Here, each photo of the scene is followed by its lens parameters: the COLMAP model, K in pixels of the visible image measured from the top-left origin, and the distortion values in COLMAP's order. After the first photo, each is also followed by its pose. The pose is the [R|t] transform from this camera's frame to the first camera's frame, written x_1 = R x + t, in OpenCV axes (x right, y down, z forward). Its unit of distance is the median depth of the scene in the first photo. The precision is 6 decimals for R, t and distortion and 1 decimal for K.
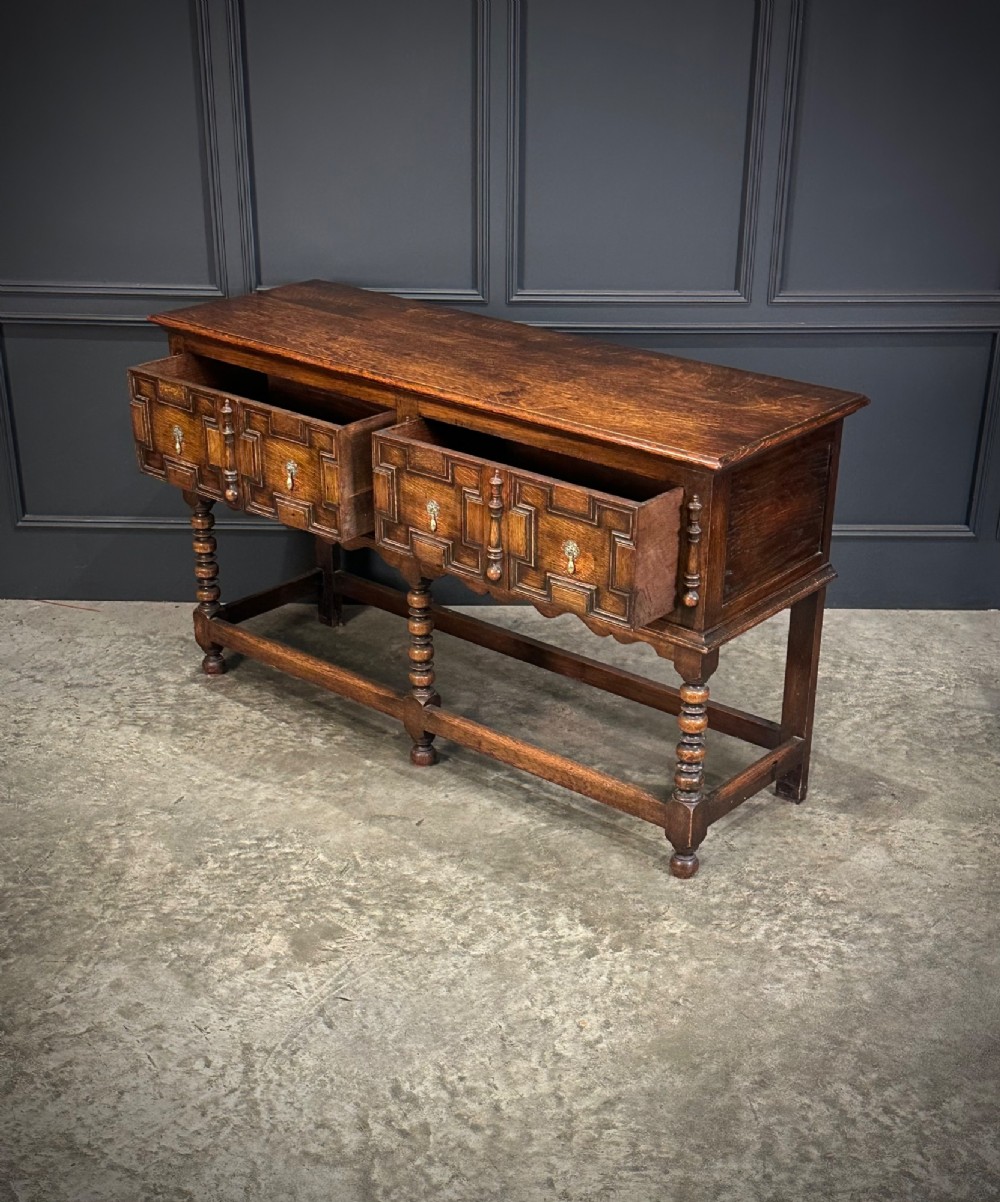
lens RADIAL K [[1652.0, 0, 499.7], [0, 1652.0, 675.6], [0, 0, 1]] dist [0.151020, -0.089265]
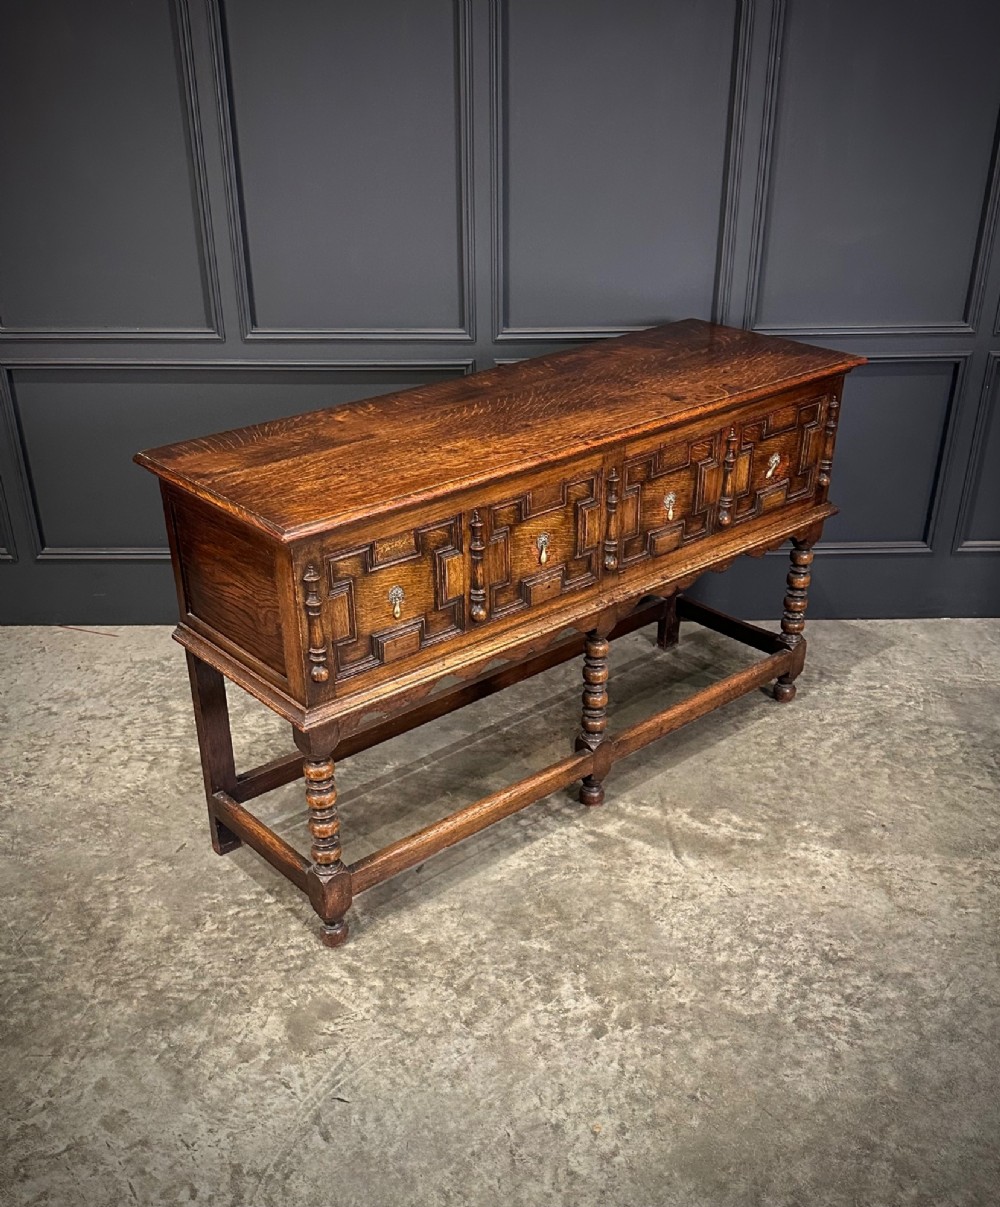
lens RADIAL K [[1207.5, 0, 494.8], [0, 1207.5, 669.0], [0, 0, 1]] dist [0.209873, -0.470956]
pose [[0.999758, -0.019469, 0.010206, -0.008610], [0.018880, 0.998312, 0.054929, -0.081213], [-0.011259, -0.054723, 0.998438, 0.297329]]
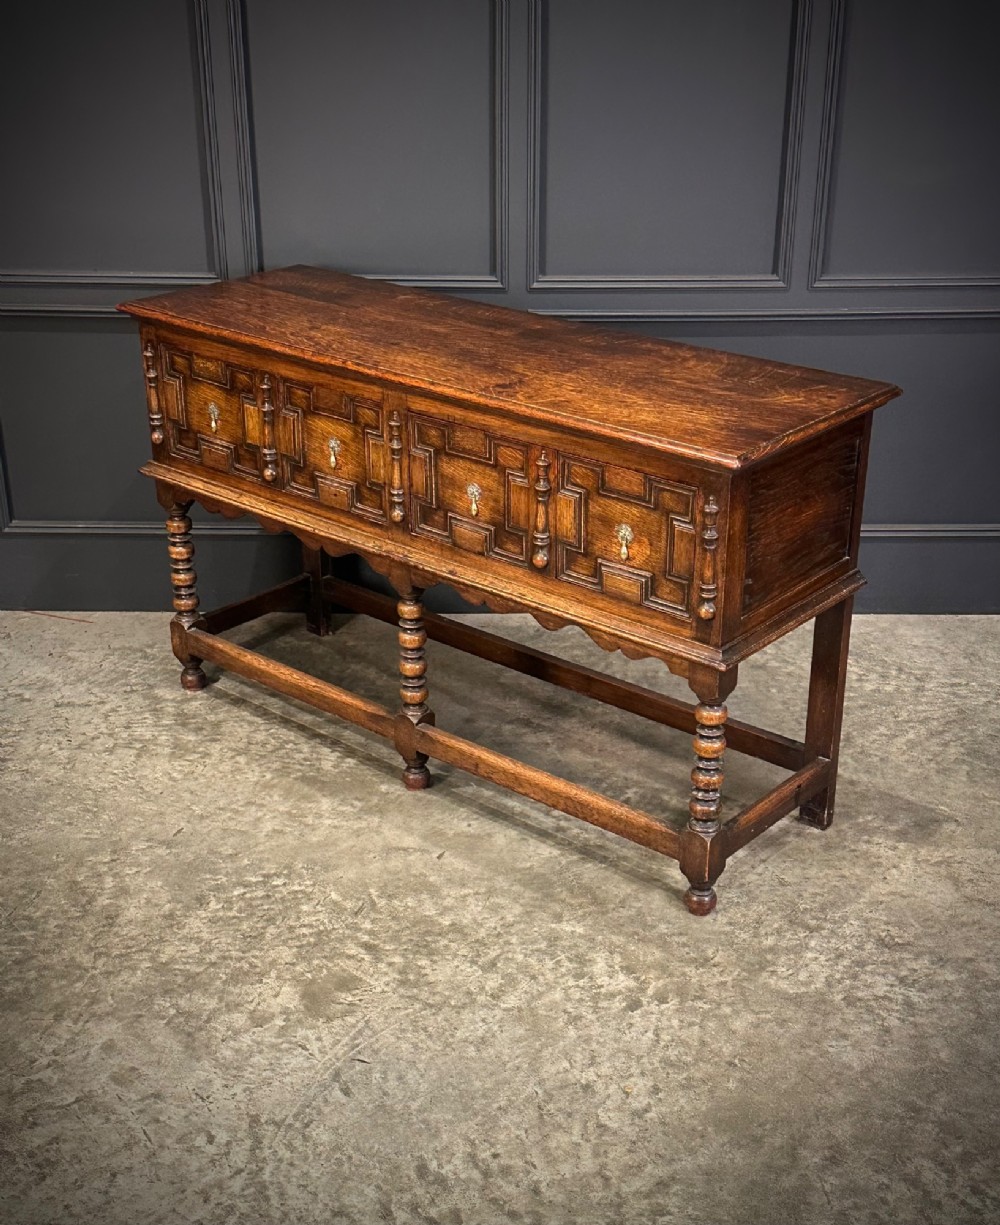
lens RADIAL K [[1652.3, 0, 501.7], [0, 1652.3, 663.2], [0, 0, 1]] dist [0.181412, -0.308509]
pose [[0.999977, -0.006780, -0.000075, -0.015416], [0.006780, 0.999972, -0.003274, -0.016138], [0.000097, 0.003273, 0.999995, 0.091552]]
